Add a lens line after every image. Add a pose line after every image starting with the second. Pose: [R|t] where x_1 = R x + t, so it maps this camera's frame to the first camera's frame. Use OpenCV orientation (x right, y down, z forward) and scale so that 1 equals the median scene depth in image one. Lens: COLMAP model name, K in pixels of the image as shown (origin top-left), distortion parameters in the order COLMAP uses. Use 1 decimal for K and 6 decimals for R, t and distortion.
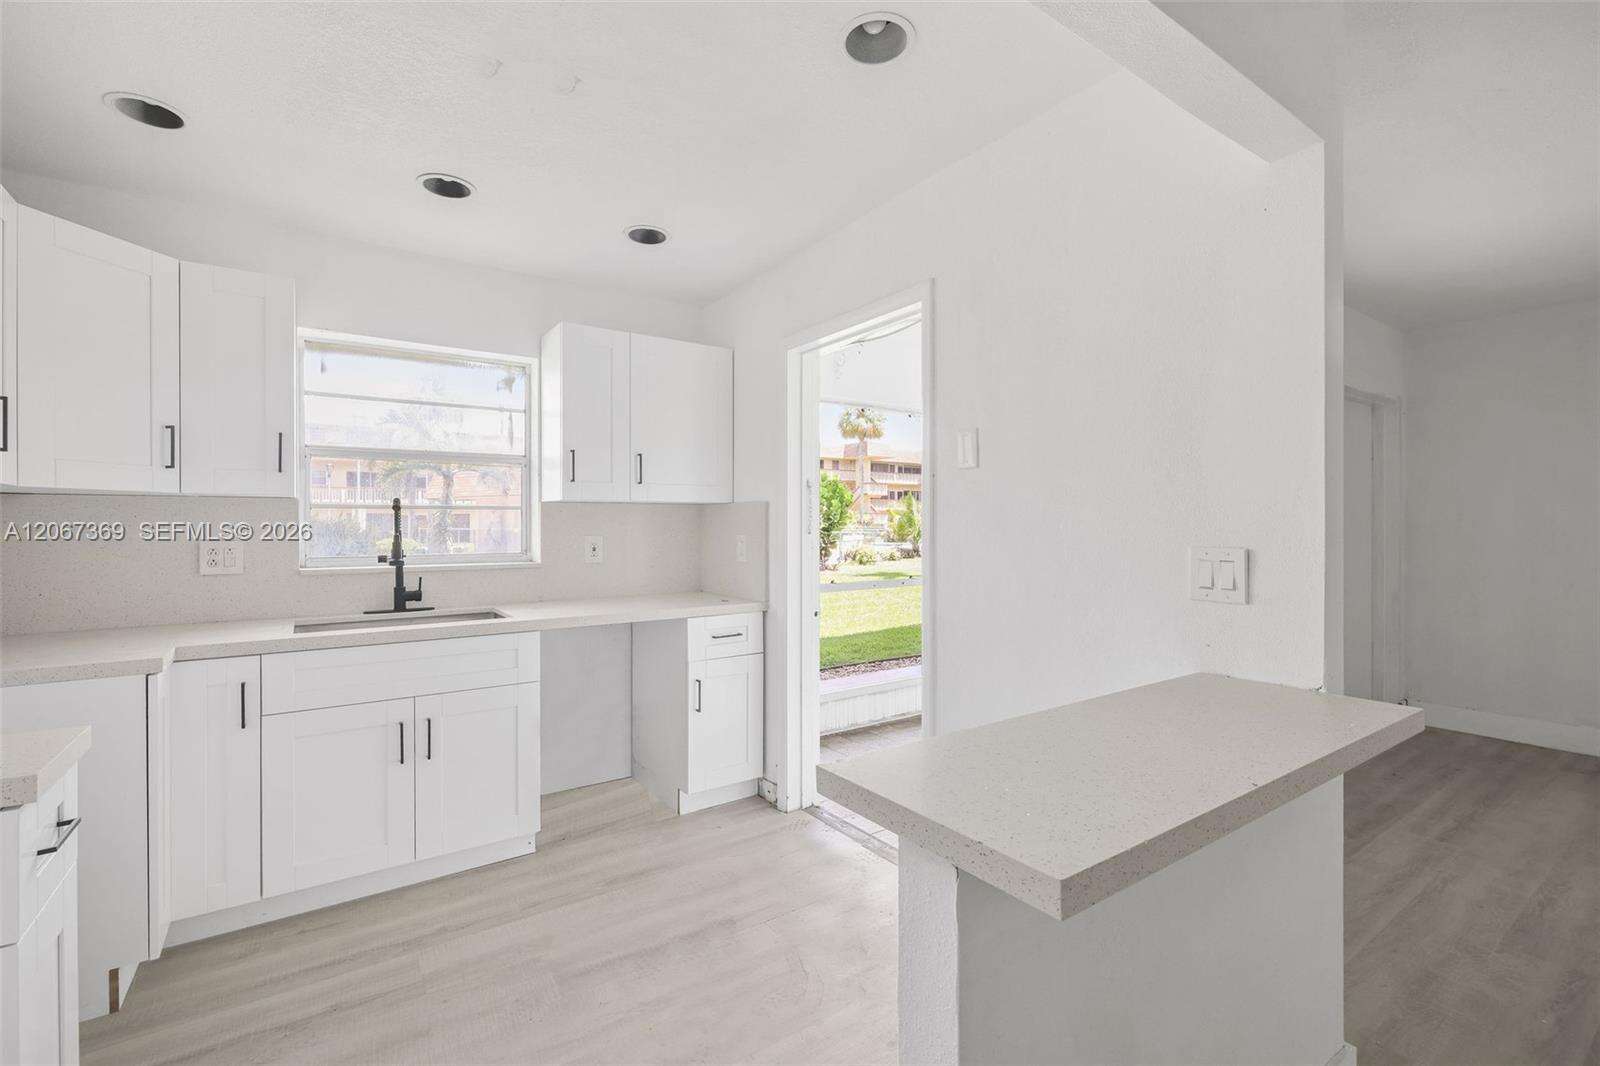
lens RADIAL K [[702.2, 0, 797.4], [0, 702.2, 528.7], [0, 0, 1]] dist [-0.001206, -0.000171]
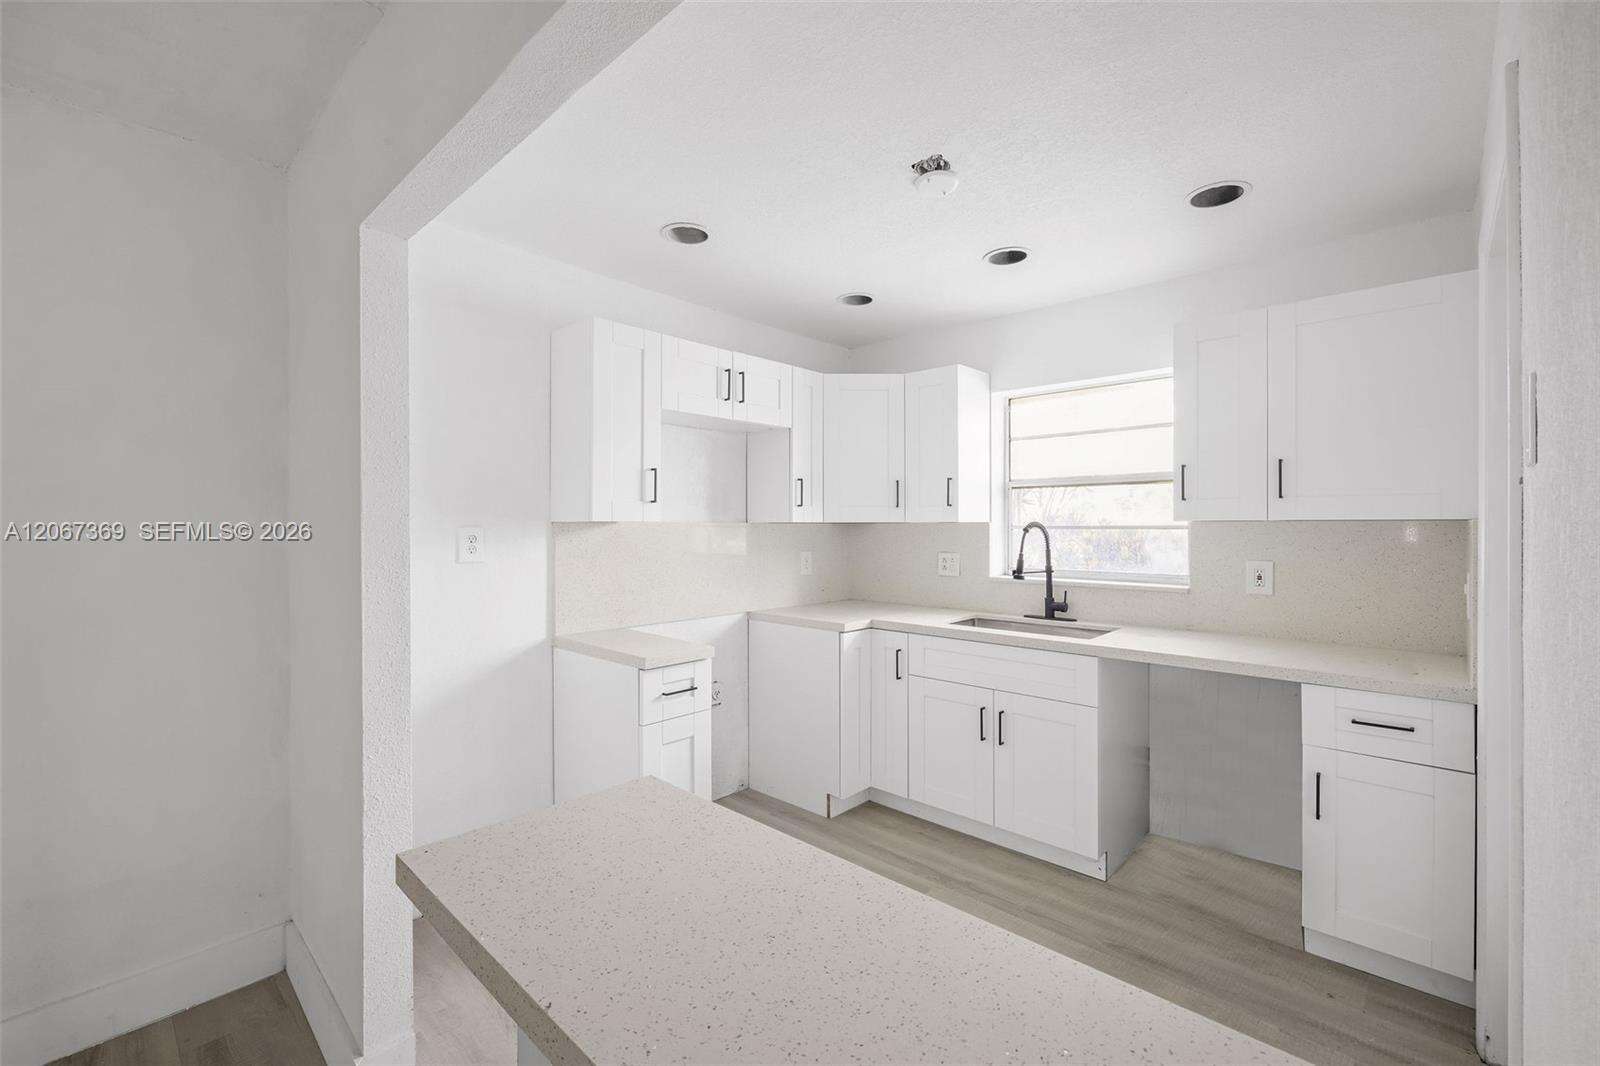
lens RADIAL K [[677.2, 0, 795.2], [0, 677.2, 526.1], [0, 0, 1]] dist [-0.001791, 0.000261]
pose [[0.208258, 0.003275, -0.978068, 0.395680], [-0.003792, 0.999990, 0.002541, -0.032949], [0.978067, 0.003179, 0.208268, 0.320346]]
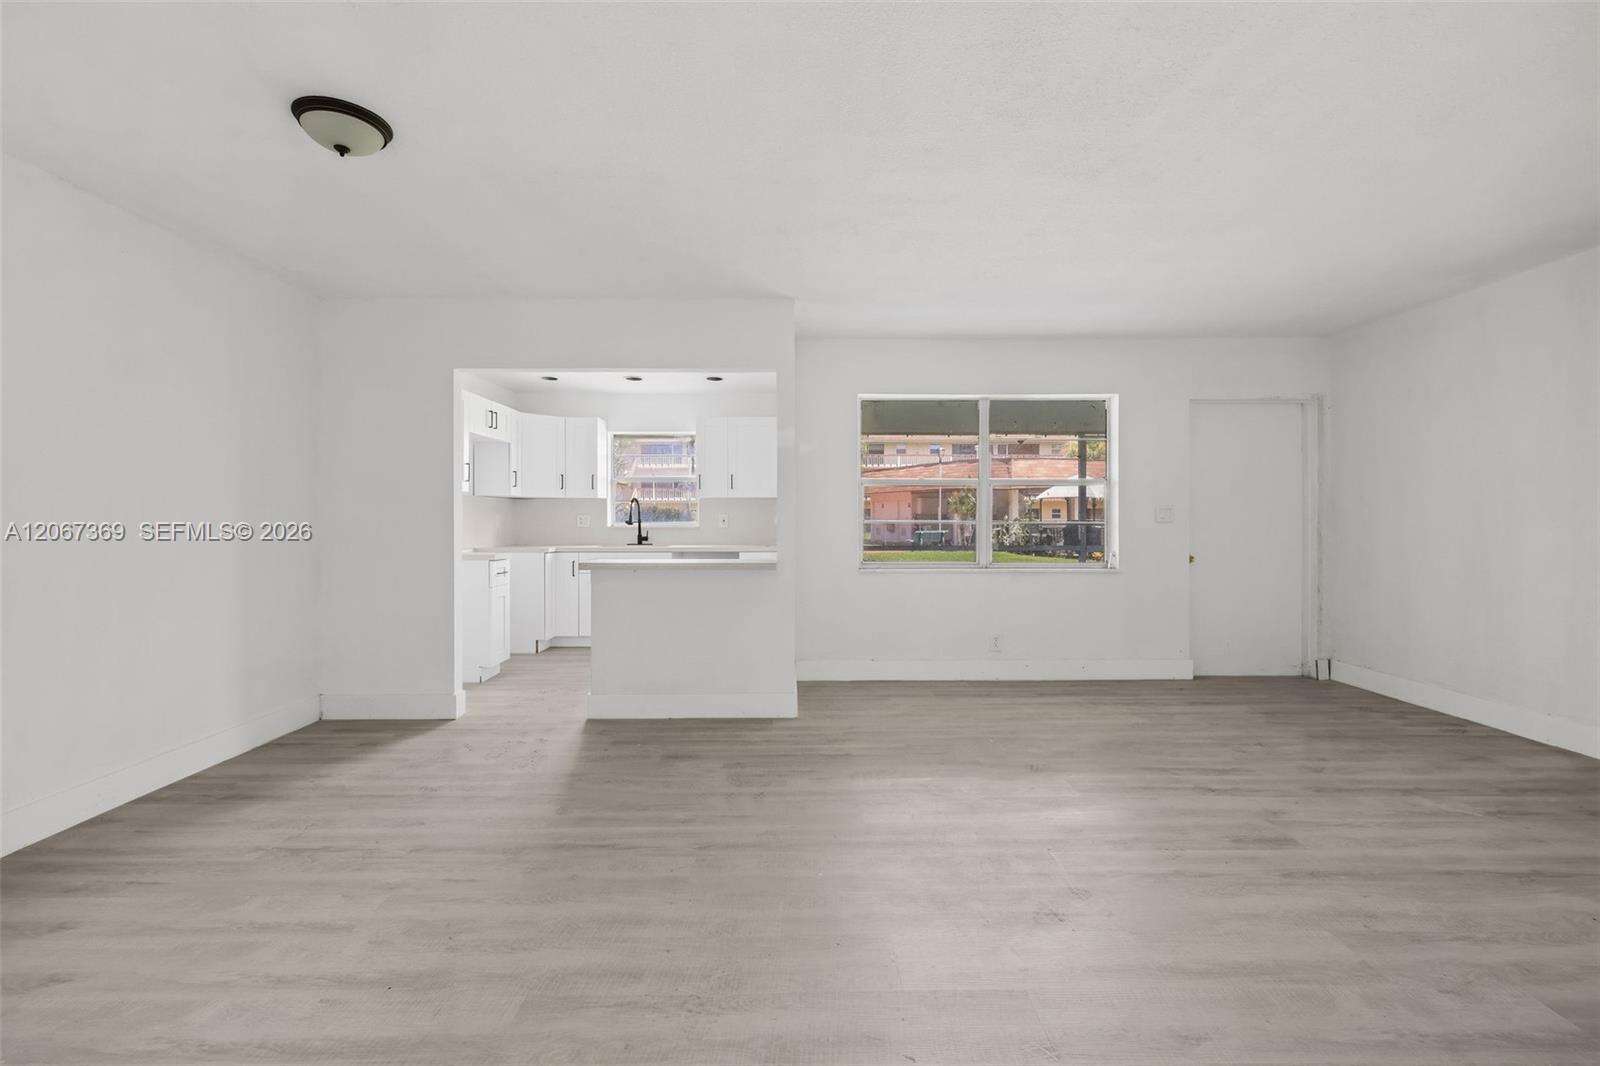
lens RADIAL K [[677.2, 0, 795.2], [0, 677.2, 526.1], [0, 0, 1]] dist [-0.001791, 0.000261]
pose [[0.823534, 0.007443, -0.567218, 1.078428], [-0.004388, 0.999968, 0.006750, 0.031872], [0.567250, -0.003070, 0.823540, -0.556223]]
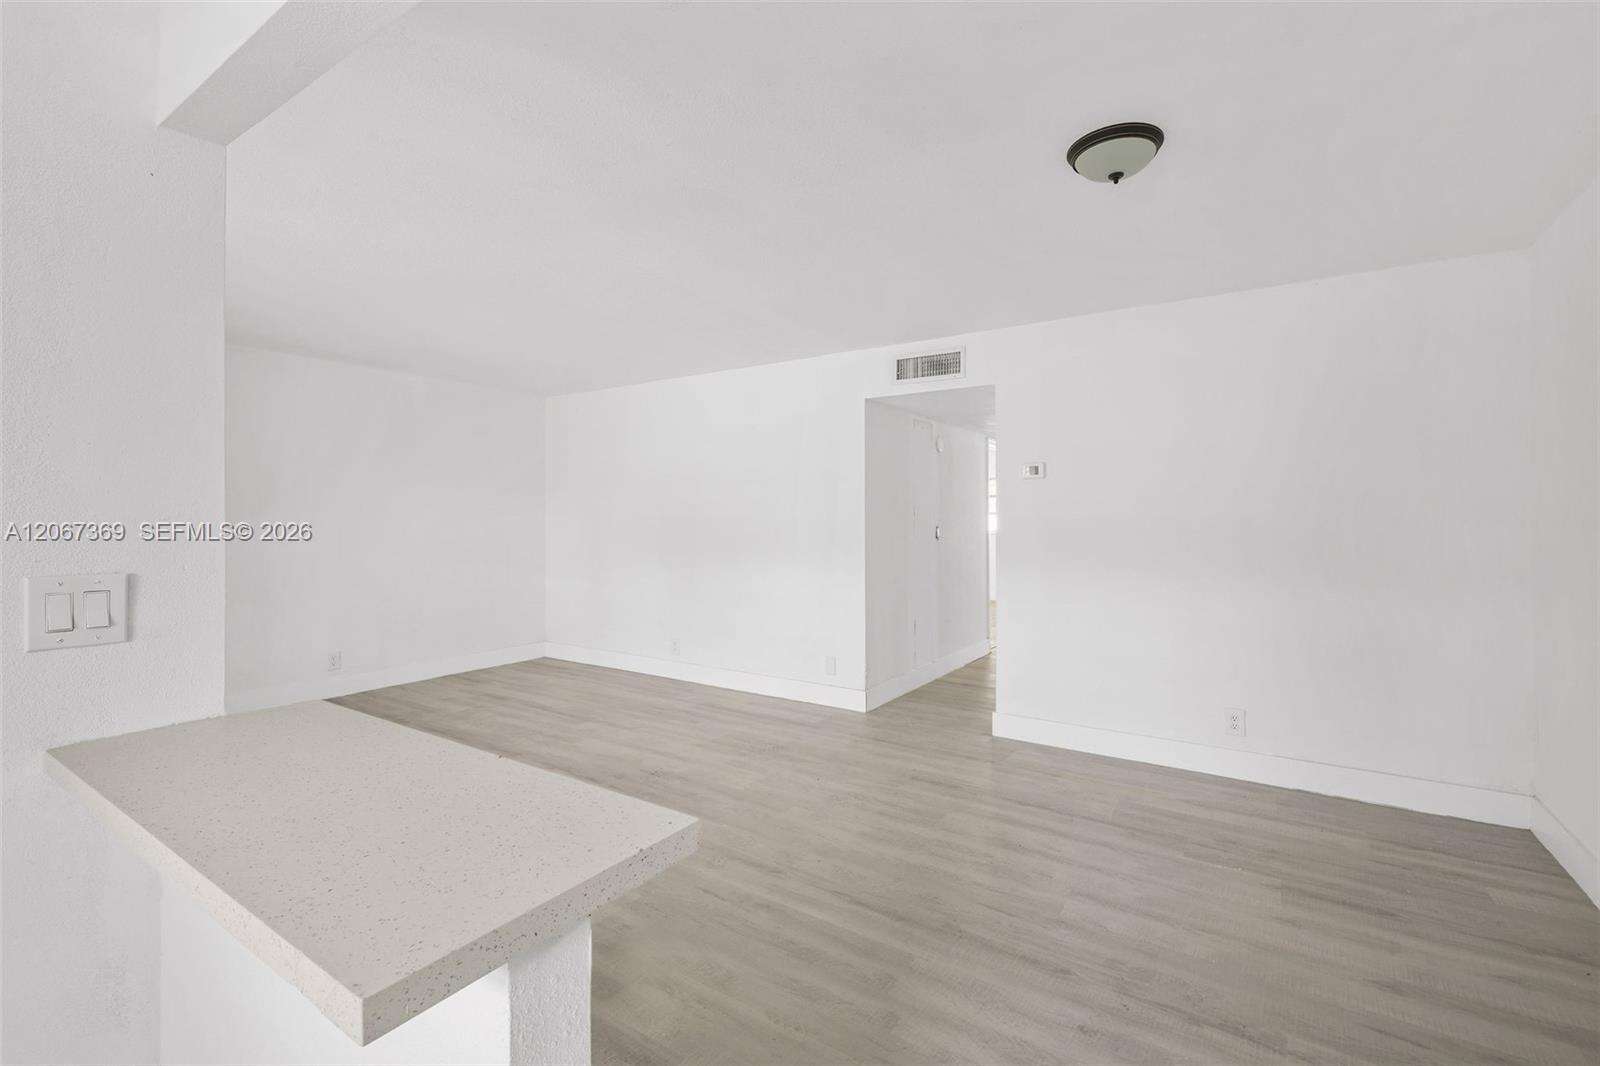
lens RADIAL K [[695.2, 0, 803.1], [0, 695.2, 516.2], [0, 0, 1]] dist [-0.000242, -0.000144]
pose [[-0.373205, 0.006042, 0.927729, -0.198550], [0.007063, 0.999968, -0.003671, -0.014178], [-0.927722, 0.005183, -0.373235, 0.281118]]
